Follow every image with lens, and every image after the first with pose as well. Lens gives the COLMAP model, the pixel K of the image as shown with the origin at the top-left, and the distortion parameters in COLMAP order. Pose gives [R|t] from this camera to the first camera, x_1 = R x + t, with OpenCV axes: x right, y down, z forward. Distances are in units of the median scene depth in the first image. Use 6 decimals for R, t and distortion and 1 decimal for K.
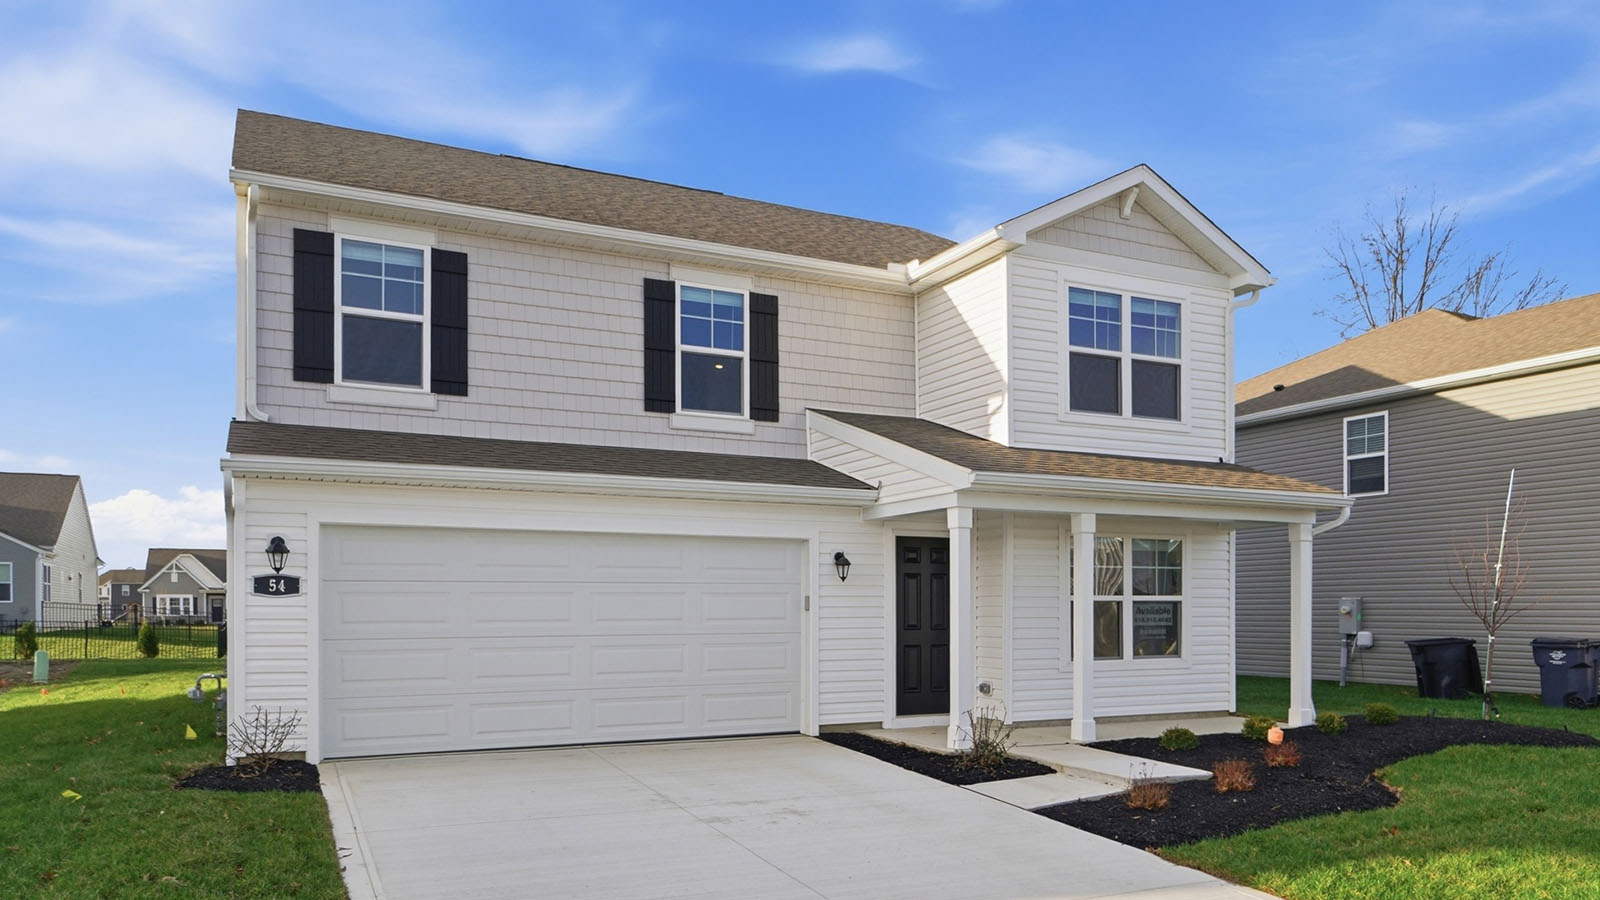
lens RADIAL K [[1103.2, 0, 804.8], [0, 1103.2, 468.4], [0, 0, 1]] dist [0.037607, 0.000035]
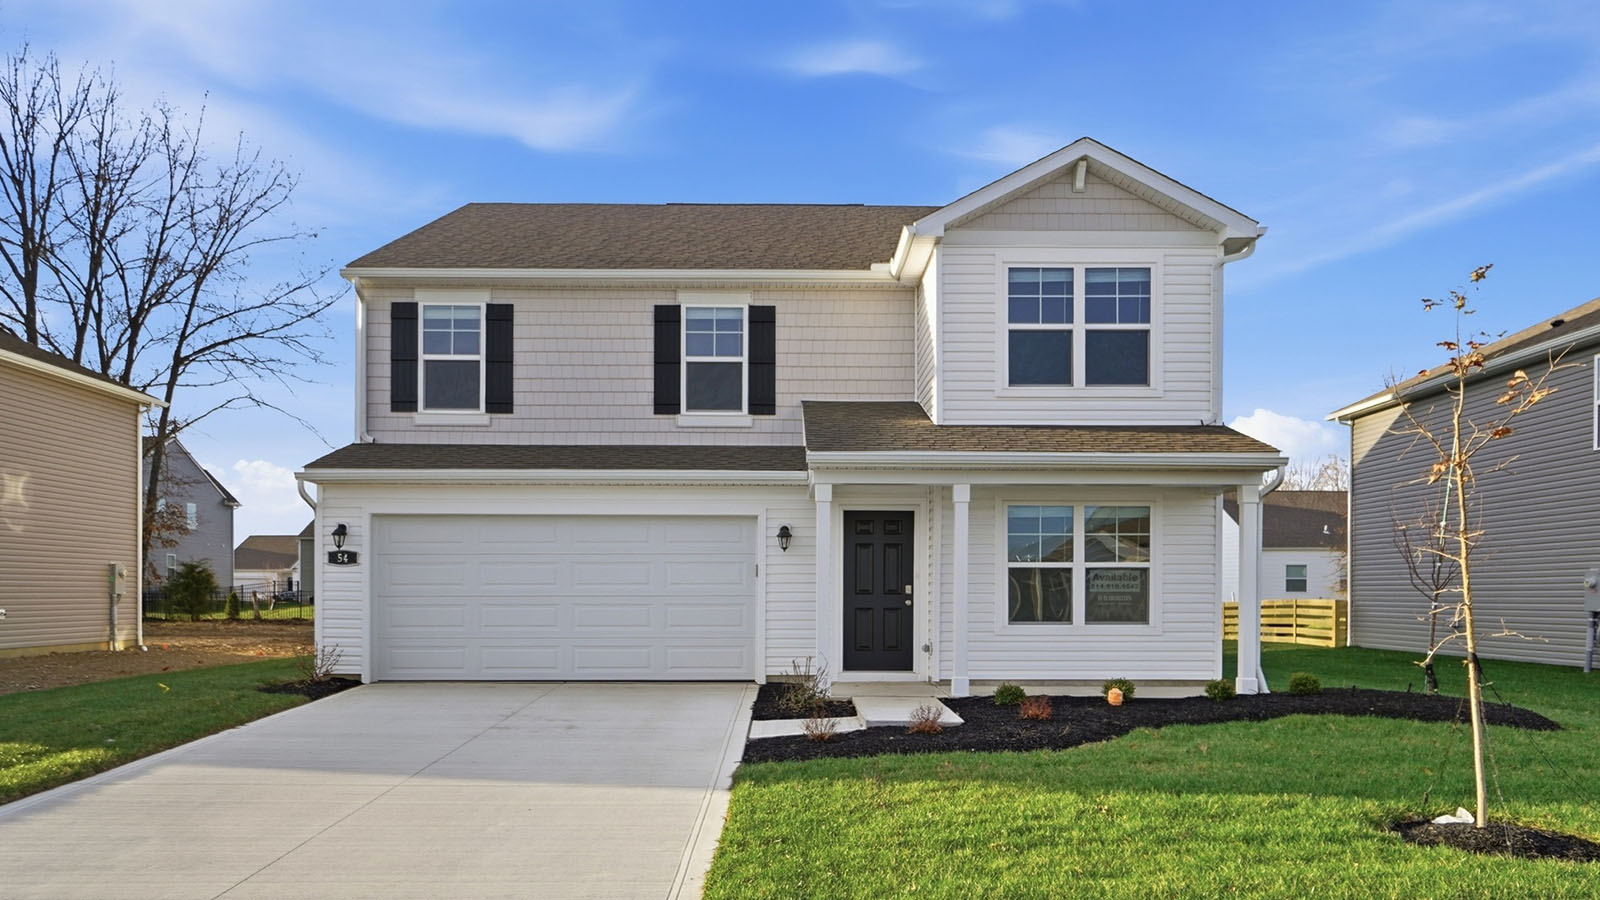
lens RADIAL K [[1083.0, 0, 800.0], [0, 1083.0, 450.0], [0, 0, 1]] dist [0.035924, 0.000004]
pose [[0.903732, -0.053480, -0.424744, 0.504405], [0.051755, 0.998538, -0.015608, 0.014305], [0.424958, -0.007877, 0.905179, -0.015105]]
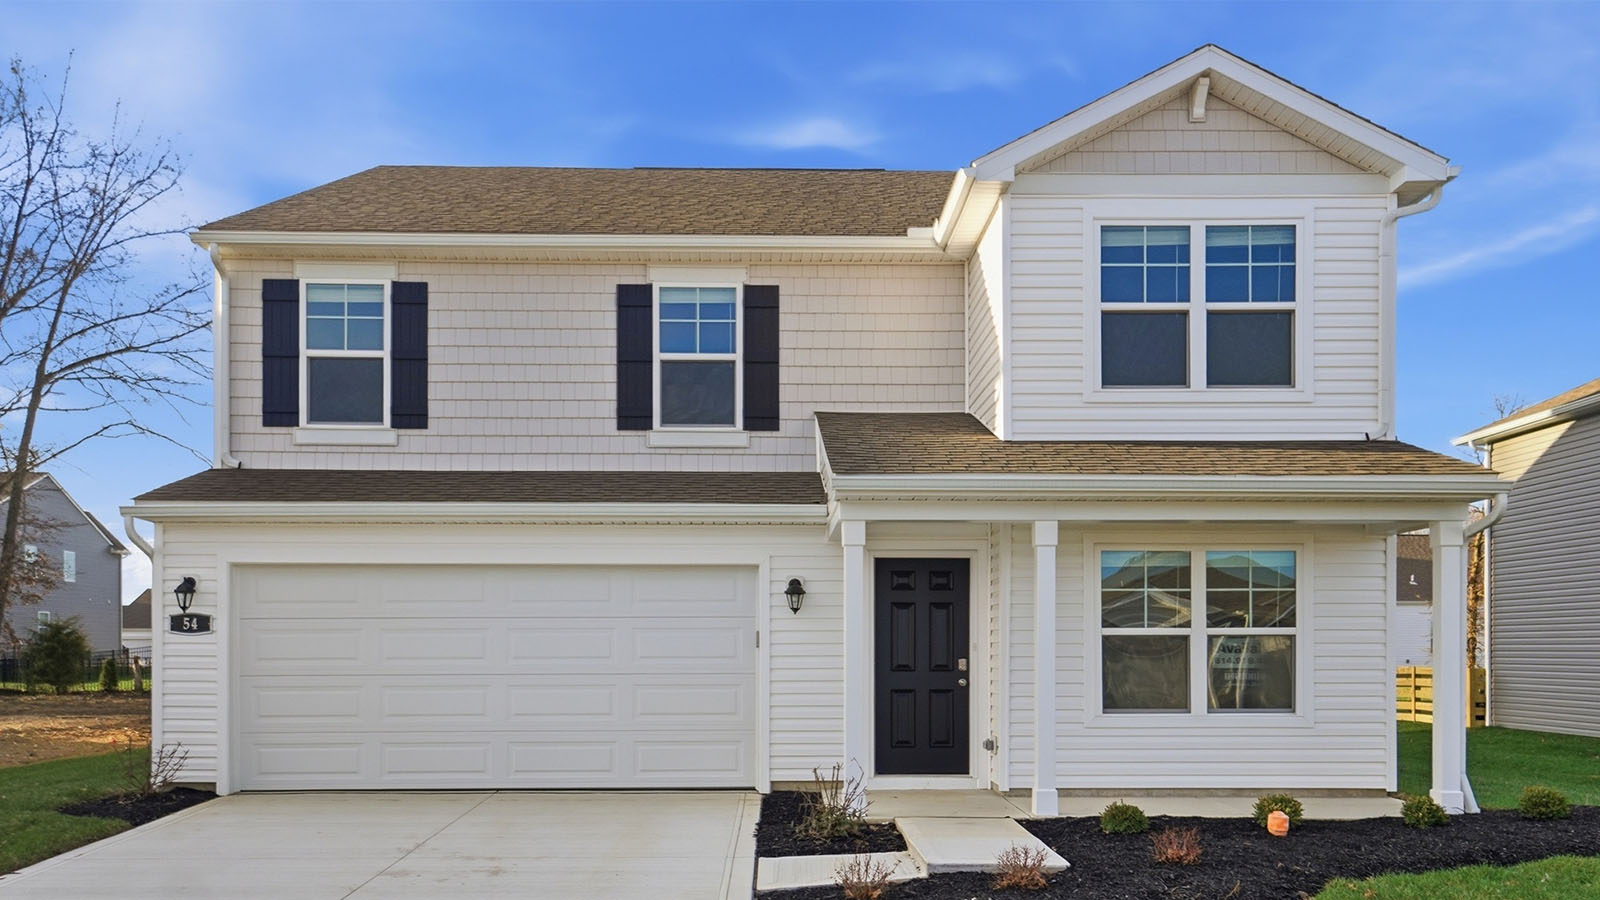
lens RADIAL K [[1226.7, 0, 796.4], [0, 1226.7, 511.9], [0, 0, 1]] dist [0.052472, -0.000823]
pose [[0.907181, -0.047059, -0.418100, 0.409045], [0.052997, 0.998591, 0.002595, 0.020753], [0.417389, -0.024513, 0.908397, 0.136013]]
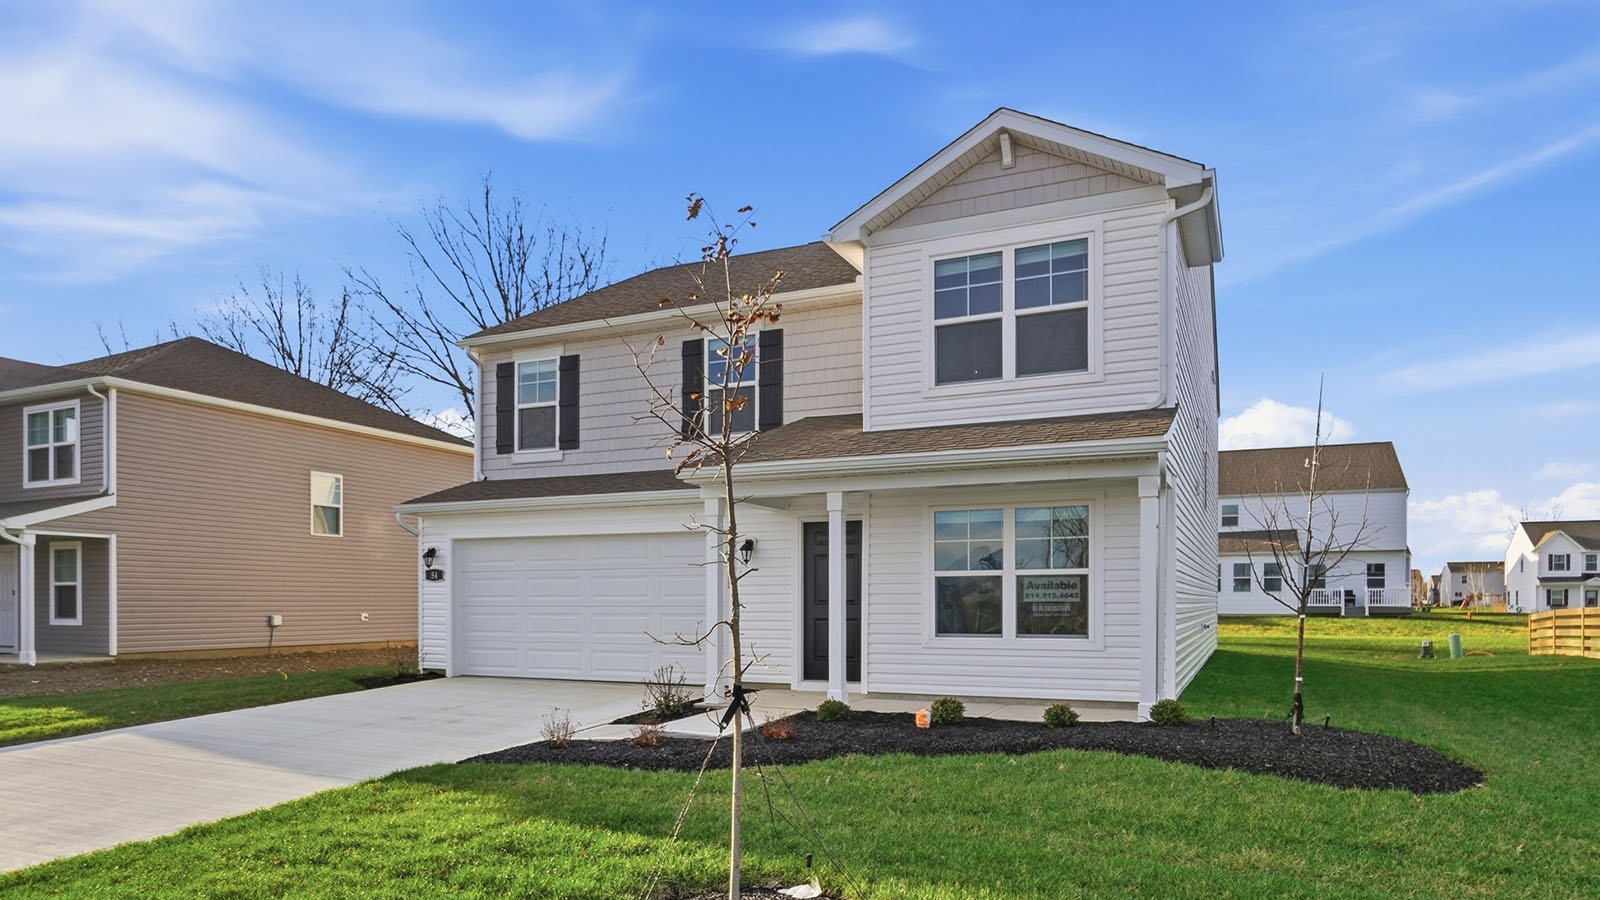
lens RADIAL K [[978.6, 0, 806.2], [0, 978.6, 479.9], [0, 0, 1]] dist [0.002319, -0.000122]
pose [[0.636116, -0.093875, -0.765861, 0.849131], [0.098572, 0.994325, -0.040007, 0.057092], [0.765271, -0.050043, 0.641760, 0.349441]]
